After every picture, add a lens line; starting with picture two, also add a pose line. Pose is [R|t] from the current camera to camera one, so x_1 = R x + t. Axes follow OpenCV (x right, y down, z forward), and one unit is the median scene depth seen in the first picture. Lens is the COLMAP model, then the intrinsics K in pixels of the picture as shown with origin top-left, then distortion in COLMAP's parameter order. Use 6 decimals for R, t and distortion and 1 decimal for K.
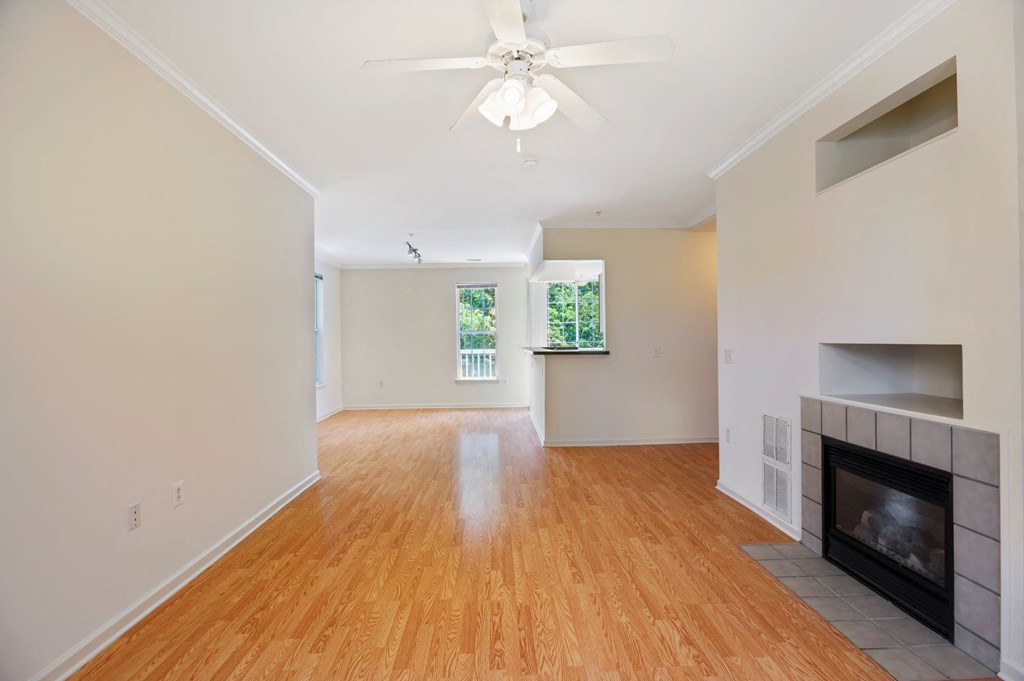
lens RADIAL K [[500.4, 0, 511.5], [0, 500.4, 341.8], [0, 0, 1]] dist [-0.003306, -0.001699]
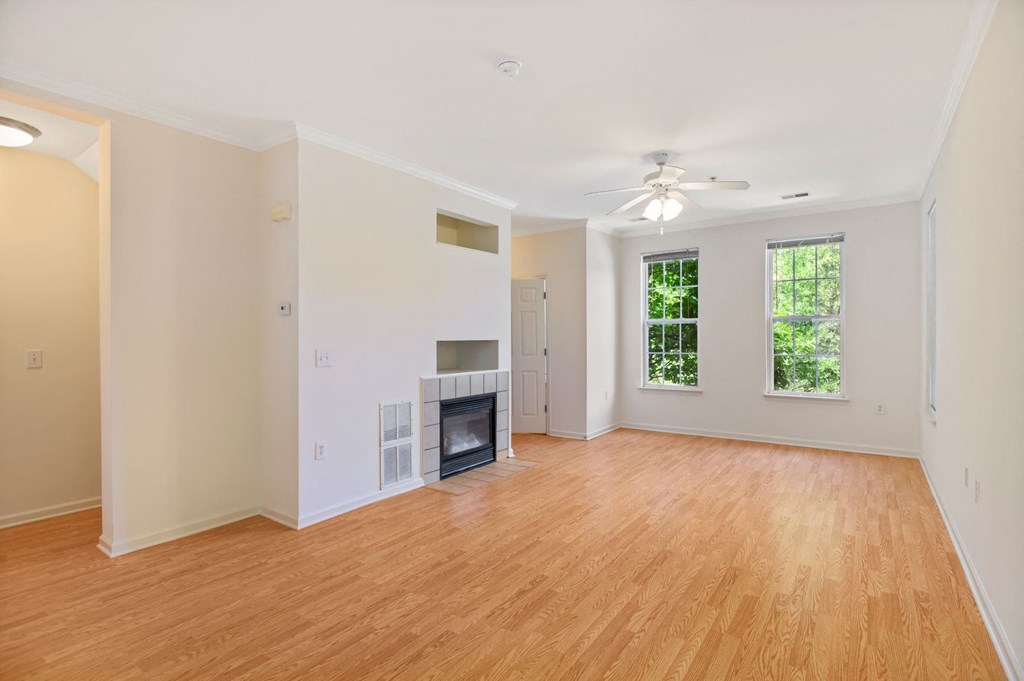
lens RADIAL K [[500.4, 0, 512.7], [0, 500.4, 344.8], [0, 0, 1]] dist [-0.003306, -0.001699]
pose [[-0.797348, 0.006615, 0.603484, -0.468414], [0.016464, 0.999806, 0.010794, 0.000842], [-0.603296, 0.018542, -0.797302, 1.999158]]
